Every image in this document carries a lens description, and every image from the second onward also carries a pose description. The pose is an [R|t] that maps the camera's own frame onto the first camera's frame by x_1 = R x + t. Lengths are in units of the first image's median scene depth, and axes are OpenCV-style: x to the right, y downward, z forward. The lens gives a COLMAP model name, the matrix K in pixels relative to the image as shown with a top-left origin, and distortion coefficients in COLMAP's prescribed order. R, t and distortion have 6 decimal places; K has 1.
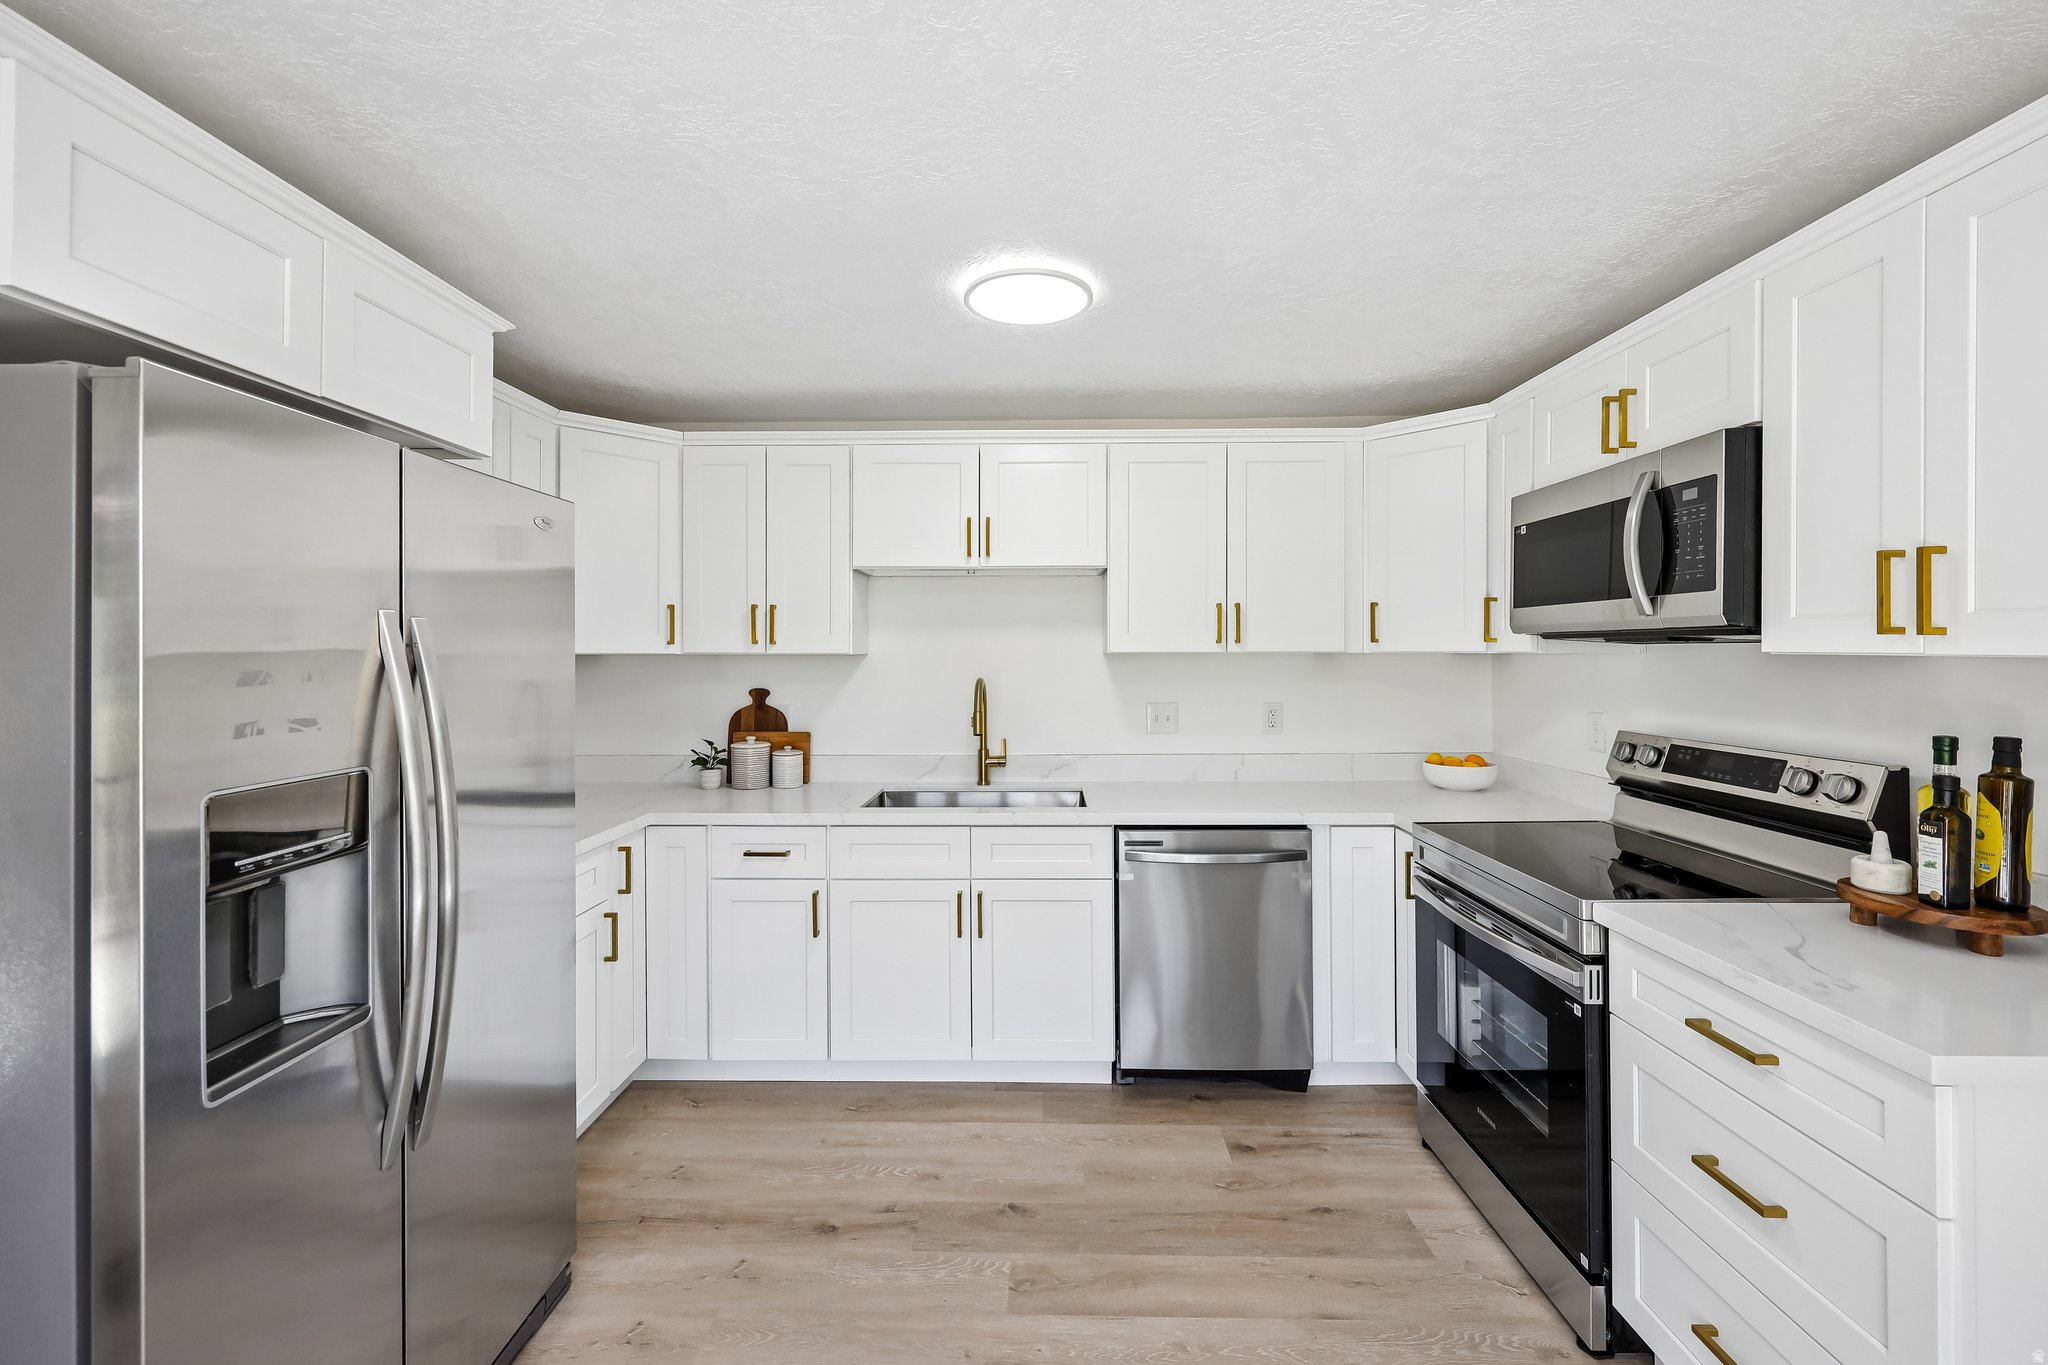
lens RADIAL K [[834.8, 0, 1012.8], [0, 834.8, 647.4], [0, 0, 1]] dist [-0.007024, 0.000086]
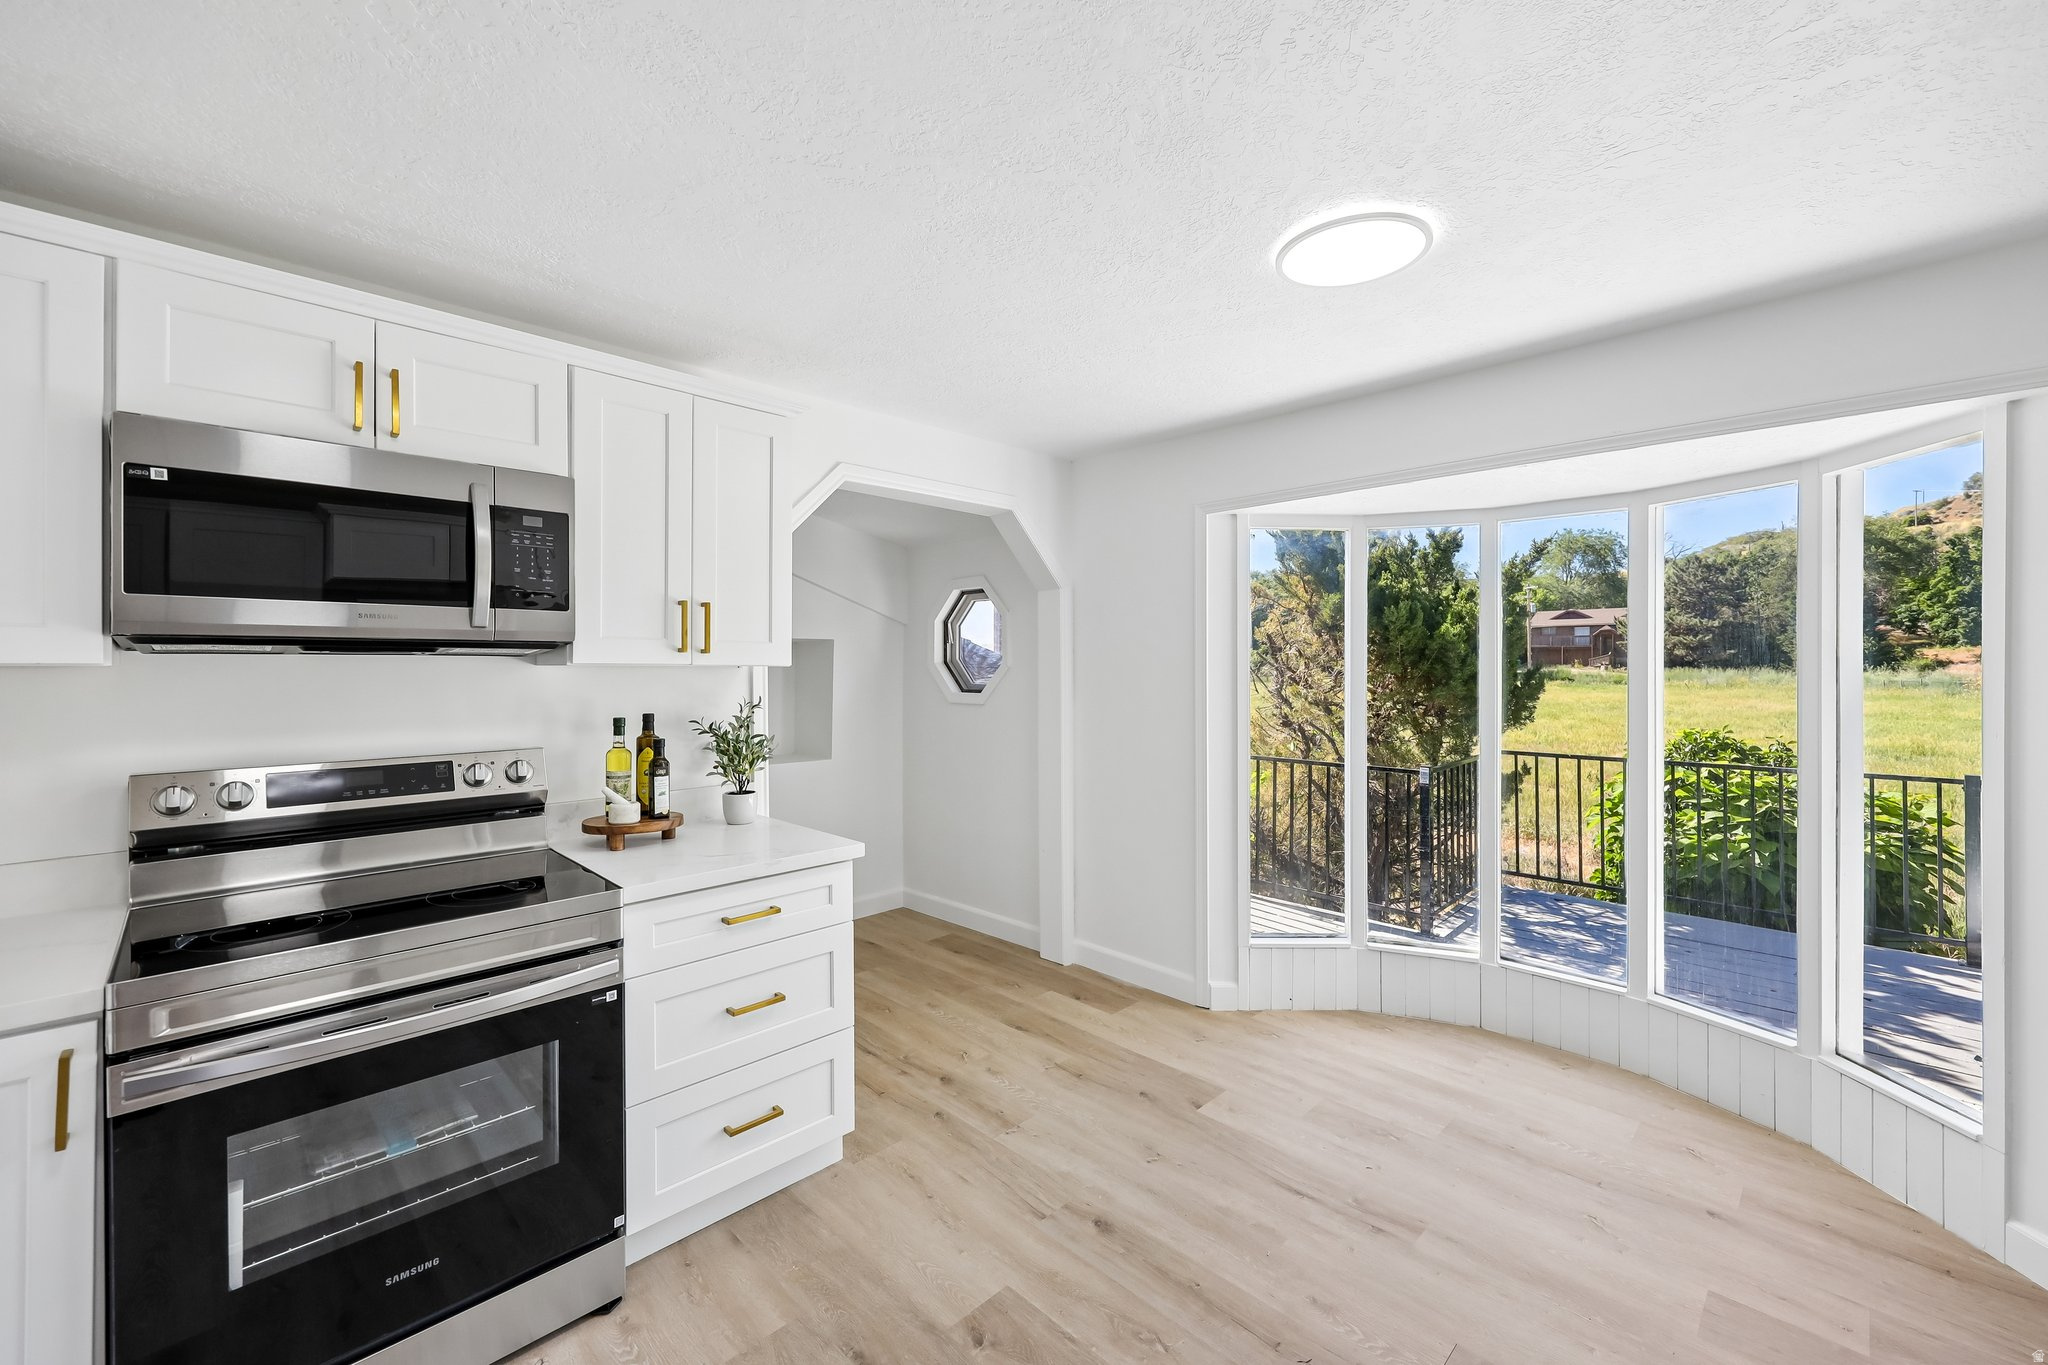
lens RADIAL K [[834.8, 0, 963.4], [0, 834.8, 670.9], [0, 0, 1]] dist [-0.007024, 0.000086]
pose [[-0.702467, 0.008055, 0.711671, -0.441382], [0.005524, 0.999968, -0.005865, 0.029845], [-0.711695, -0.000189, -0.702489, 1.569993]]
